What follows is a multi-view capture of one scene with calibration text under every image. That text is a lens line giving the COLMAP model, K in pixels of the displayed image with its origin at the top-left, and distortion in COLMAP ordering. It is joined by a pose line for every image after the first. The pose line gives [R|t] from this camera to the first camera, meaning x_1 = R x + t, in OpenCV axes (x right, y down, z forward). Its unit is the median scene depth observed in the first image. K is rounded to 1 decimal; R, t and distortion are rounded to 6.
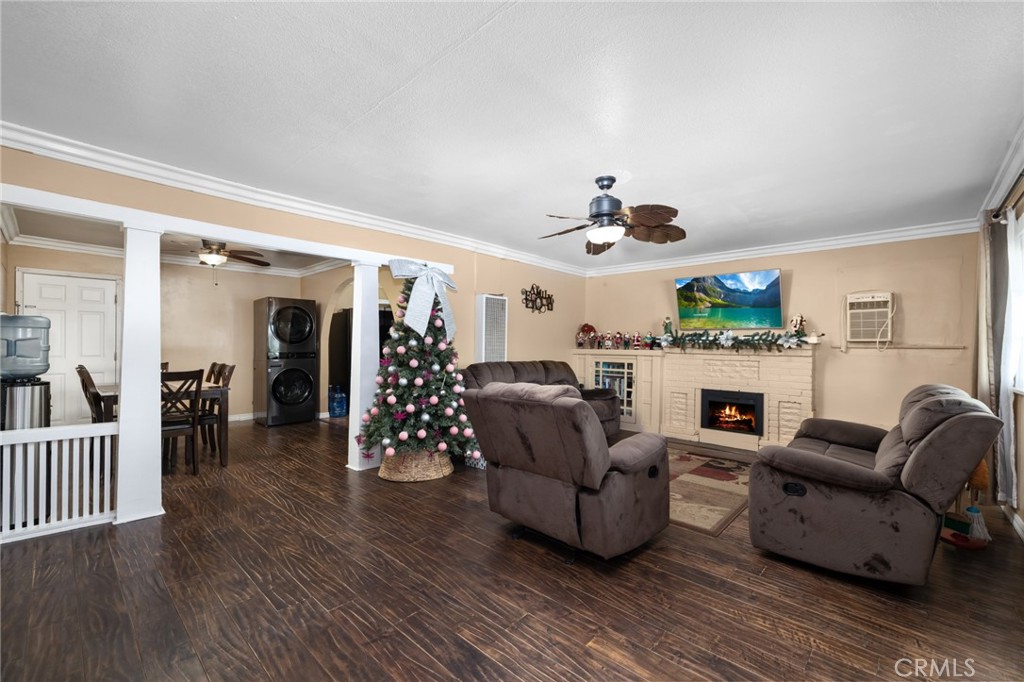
lens RADIAL K [[428.4, 0, 512.0], [0, 428.4, 341.0], [0, 0, 1]] dist [-0.000236, -0.000156]
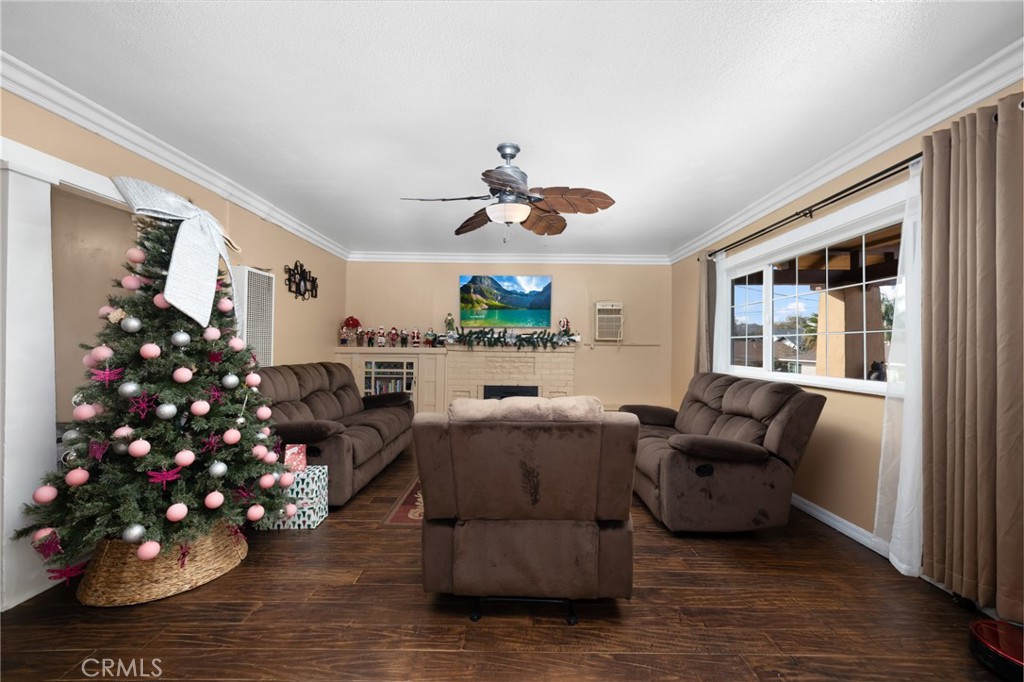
lens RADIAL K [[428.4, 0, 512.0], [0, 428.4, 341.0], [0, 0, 1]] dist [-0.000236, -0.000156]
pose [[0.735388, 0.004845, 0.677629, -0.218521], [-0.009987, 0.999943, 0.003688, 0.001636], [-0.677573, -0.009479, 0.735394, 0.230635]]
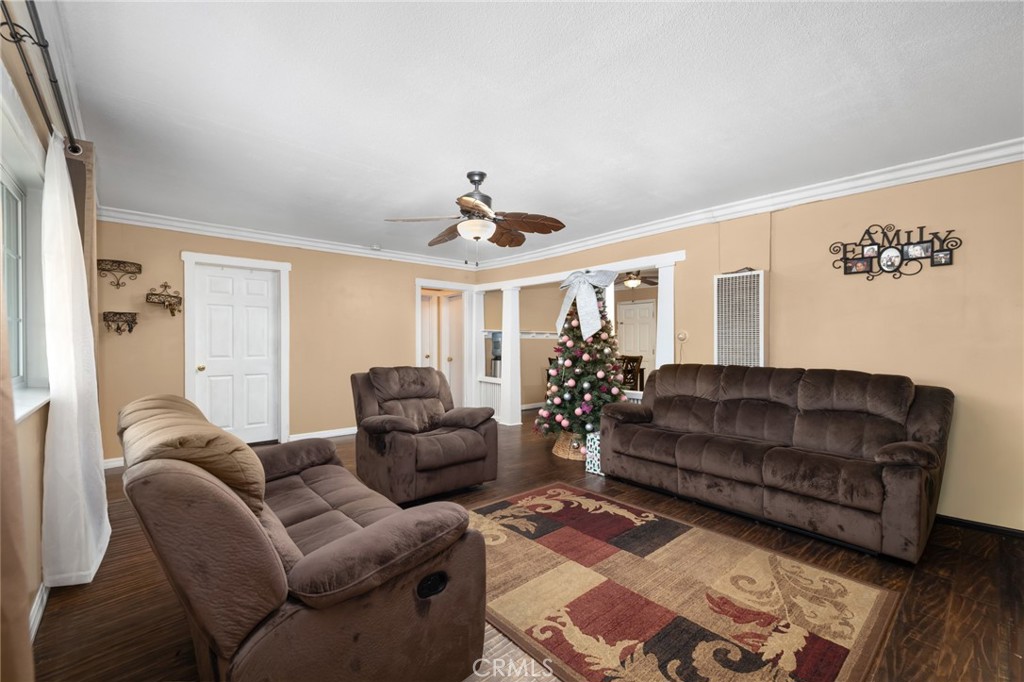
lens RADIAL K [[428.4, 0, 512.0], [0, 428.4, 341.0], [0, 0, 1]] dist [-0.000236, -0.000156]
pose [[-0.105556, -0.013780, -0.994318, 0.749024], [0.007494, 0.999865, -0.014652, 0.016171], [0.994385, -0.008998, -0.105438, 0.739641]]
